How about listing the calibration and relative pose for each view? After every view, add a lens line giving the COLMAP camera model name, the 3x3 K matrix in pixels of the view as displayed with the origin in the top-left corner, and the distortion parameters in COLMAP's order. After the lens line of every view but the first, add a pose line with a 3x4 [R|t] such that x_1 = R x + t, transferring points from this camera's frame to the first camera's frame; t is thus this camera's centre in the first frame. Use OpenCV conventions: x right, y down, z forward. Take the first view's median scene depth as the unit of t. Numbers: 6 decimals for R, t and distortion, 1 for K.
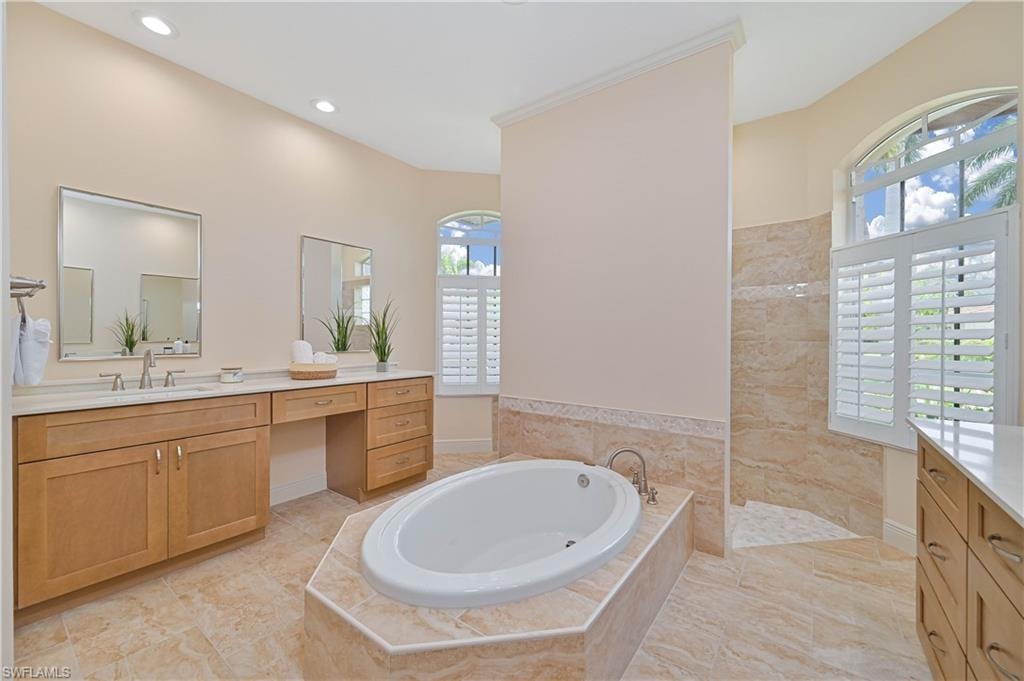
lens RADIAL K [[415.9, 0, 513.2], [0, 415.9, 329.6], [0, 0, 1]] dist [-0.000722, 0.000028]
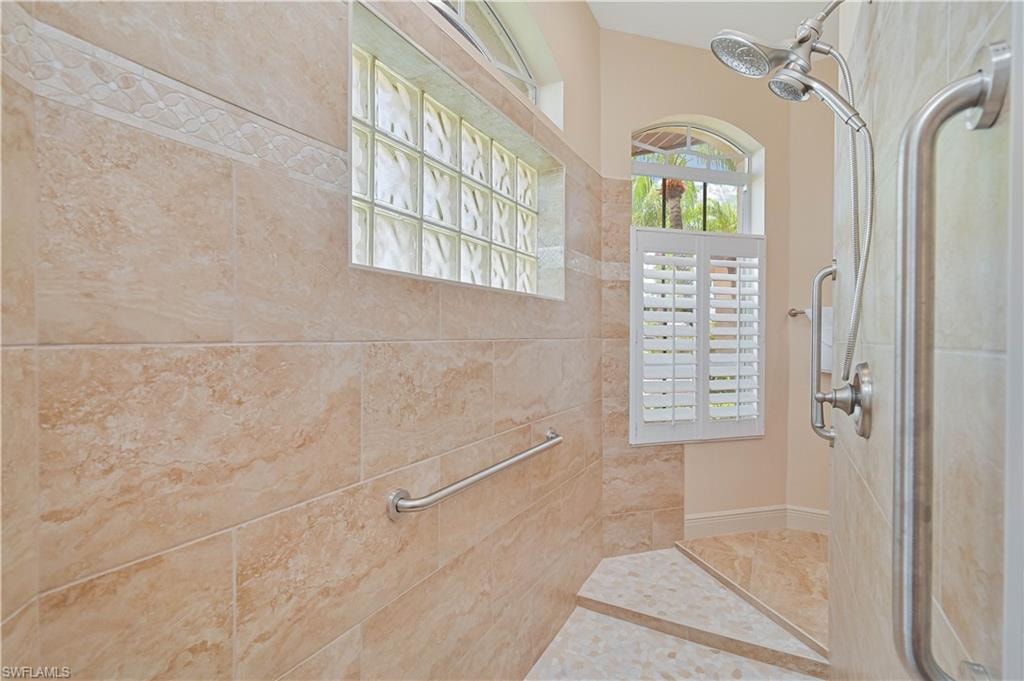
lens RADIAL K [[470.5, 0, 515.3], [0, 470.5, 335.7], [0, 0, 1]] dist [-0.000683, 0.000159]
pose [[-0.134179, -0.010882, 0.990897, -0.135877], [-0.024560, 0.999669, 0.007652, 0.021937], [-0.990653, -0.023310, -0.134402, 1.355382]]
